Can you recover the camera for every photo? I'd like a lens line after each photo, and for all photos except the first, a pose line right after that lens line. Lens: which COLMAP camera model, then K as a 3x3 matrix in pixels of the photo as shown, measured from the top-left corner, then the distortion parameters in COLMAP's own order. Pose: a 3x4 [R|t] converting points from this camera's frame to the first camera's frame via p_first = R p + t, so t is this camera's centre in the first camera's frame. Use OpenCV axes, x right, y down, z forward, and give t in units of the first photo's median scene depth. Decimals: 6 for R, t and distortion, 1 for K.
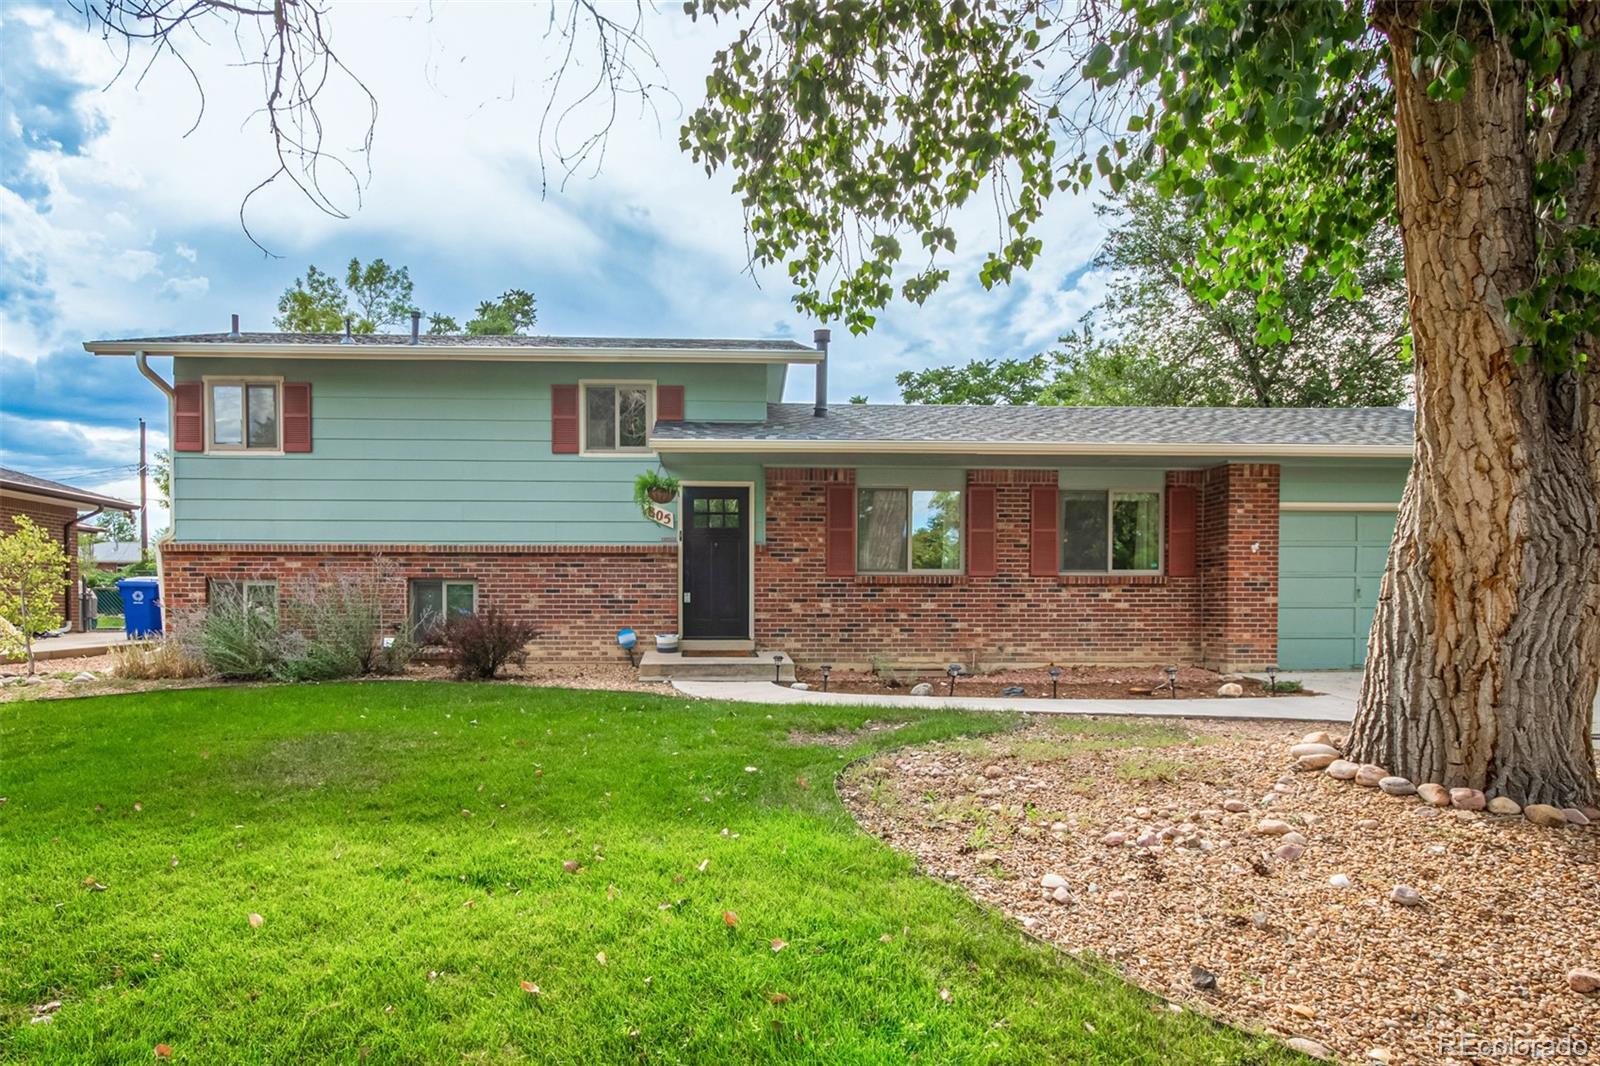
lens RADIAL K [[920.2, 0, 732.7], [0, 920.2, 632.9], [0, 0, 1]] dist [-0.003470, -0.000069]
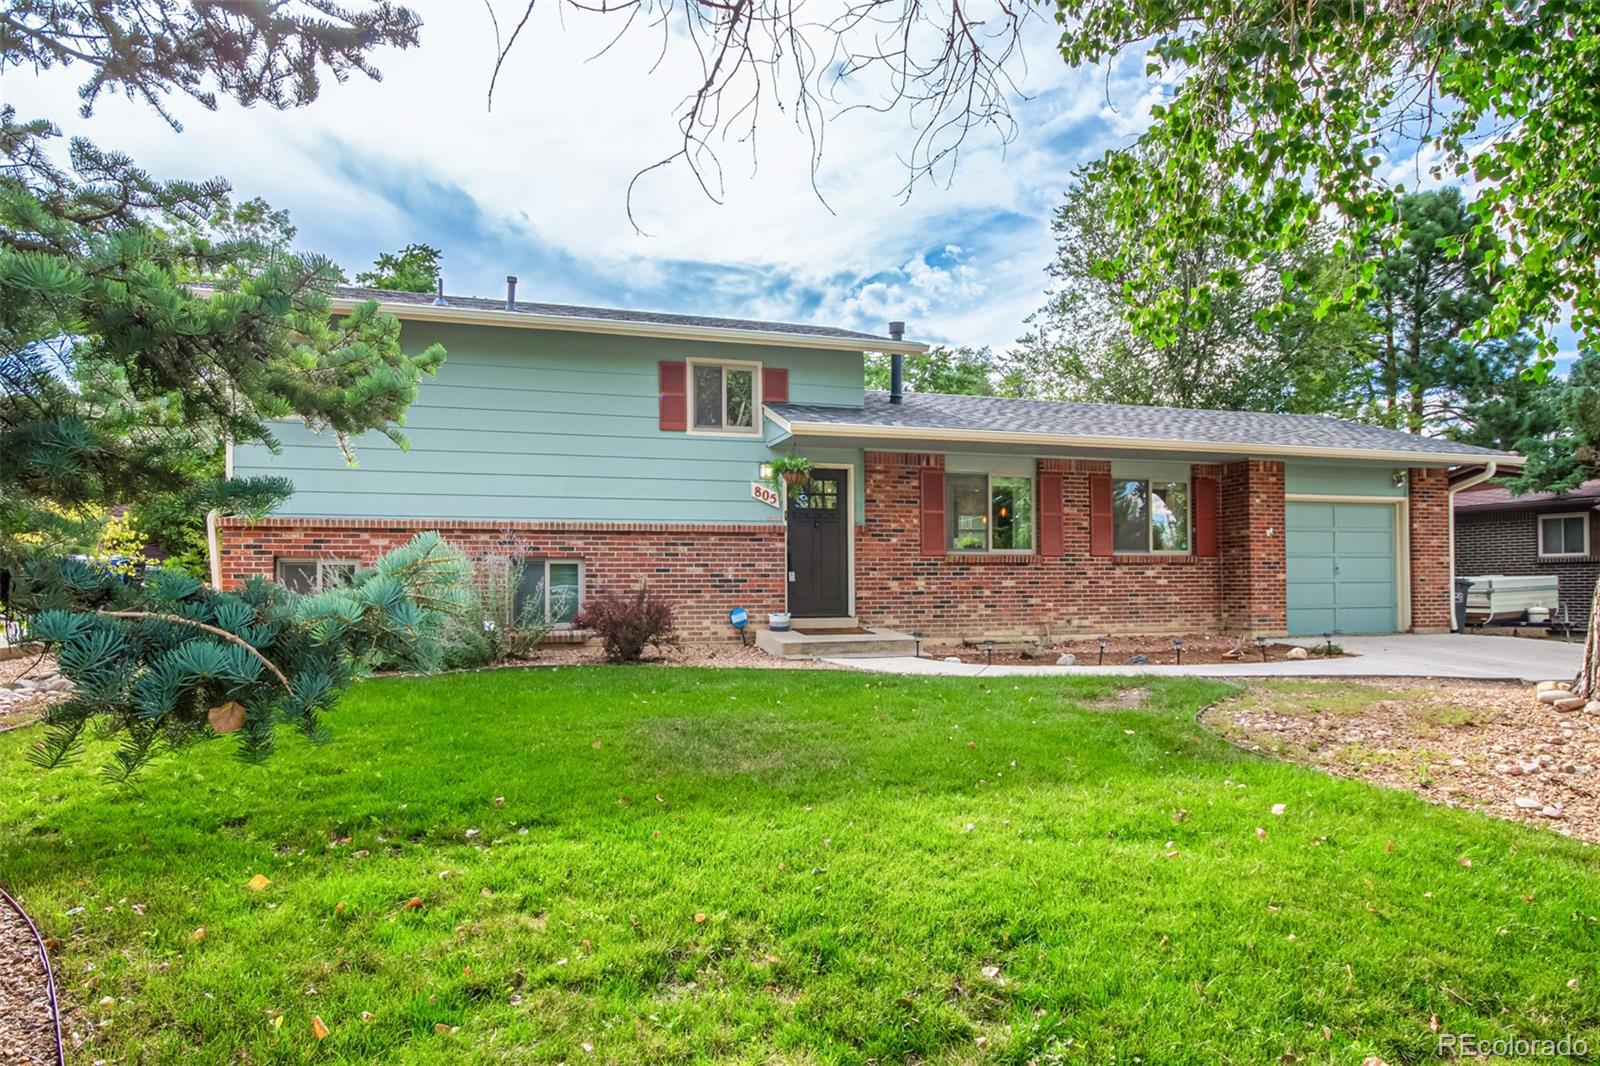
lens RADIAL K [[937.2, 0, 804.4], [0, 937.2, 576.9], [0, 0, 1]] dist [-0.001753, 0.000598]
pose [[0.966782, -0.004163, 0.255568, -0.303140], [0.013158, 0.999352, -0.033498, -0.003177], [-0.255263, 0.035748, 0.966211, -0.000361]]
